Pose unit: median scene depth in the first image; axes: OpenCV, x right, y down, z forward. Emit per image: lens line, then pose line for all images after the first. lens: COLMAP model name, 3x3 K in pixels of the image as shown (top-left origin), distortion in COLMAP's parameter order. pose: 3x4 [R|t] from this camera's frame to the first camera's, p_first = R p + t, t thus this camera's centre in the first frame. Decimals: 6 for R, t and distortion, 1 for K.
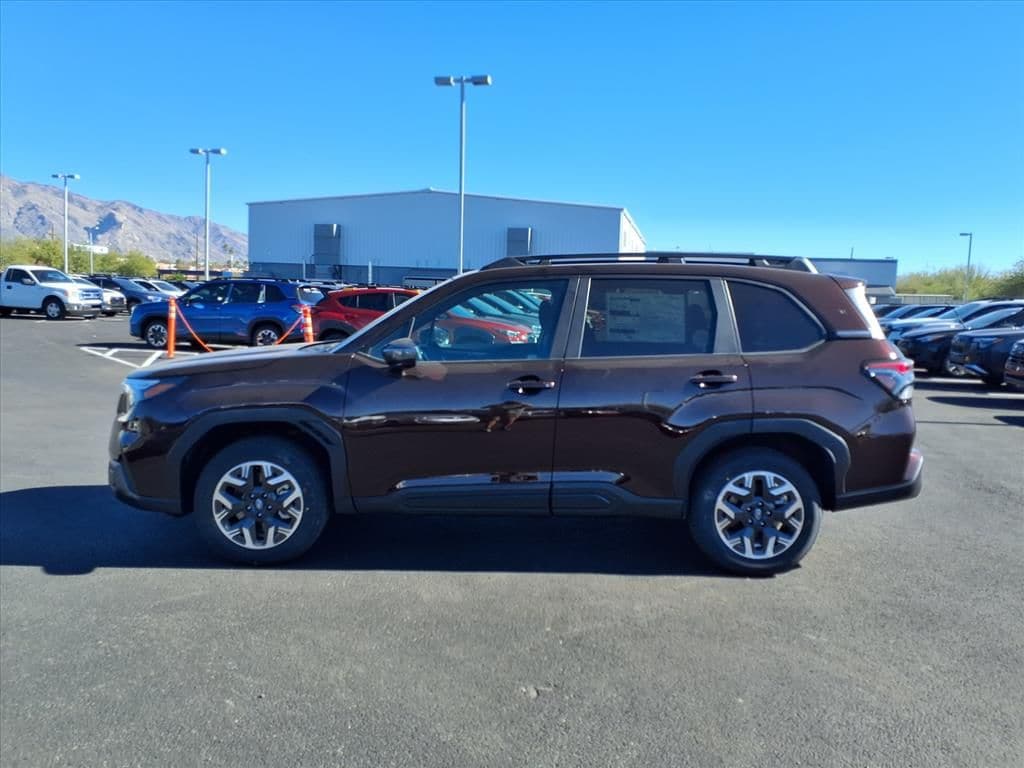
lens RADIAL K [[978.8, 0, 512.0], [0, 978.8, 384.0], [0, 0, 1]] dist [0.021878, 0.001549]
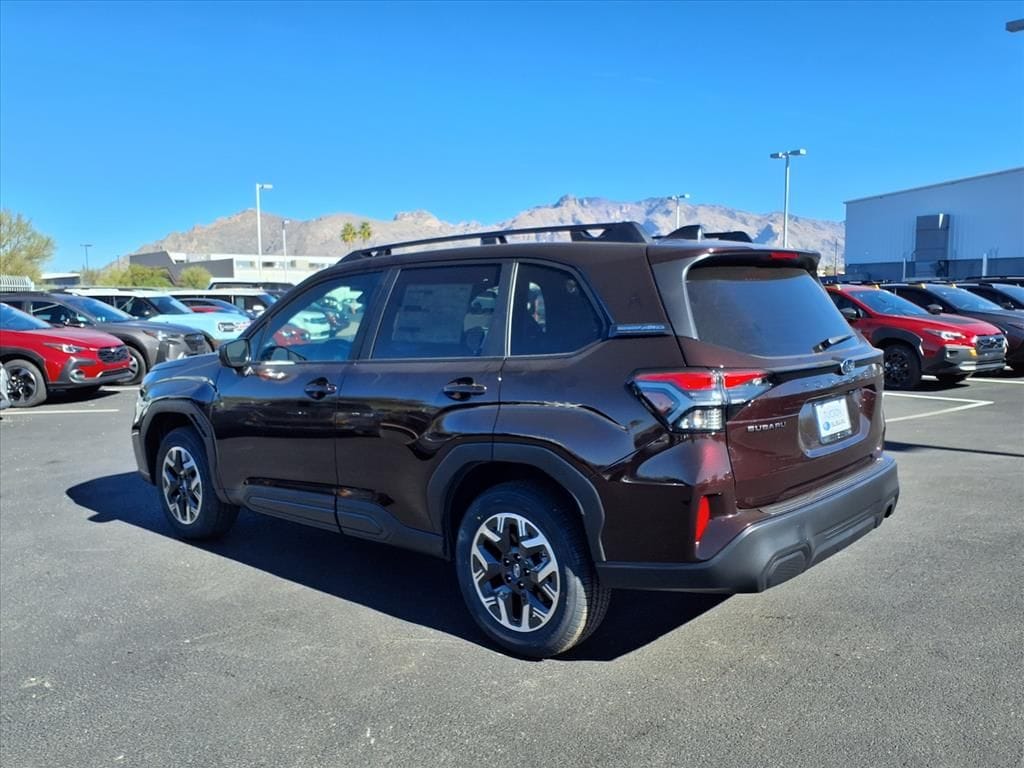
lens RADIAL K [[978.8, 0, 512.0], [0, 978.8, 384.0], [0, 0, 1]] dist [0.021878, 0.001549]
pose [[0.658152, 0.027297, -0.752390, 0.807991], [-0.034683, 0.999381, 0.005919, -0.014440], [0.752086, 0.022199, 0.658691, 0.498989]]
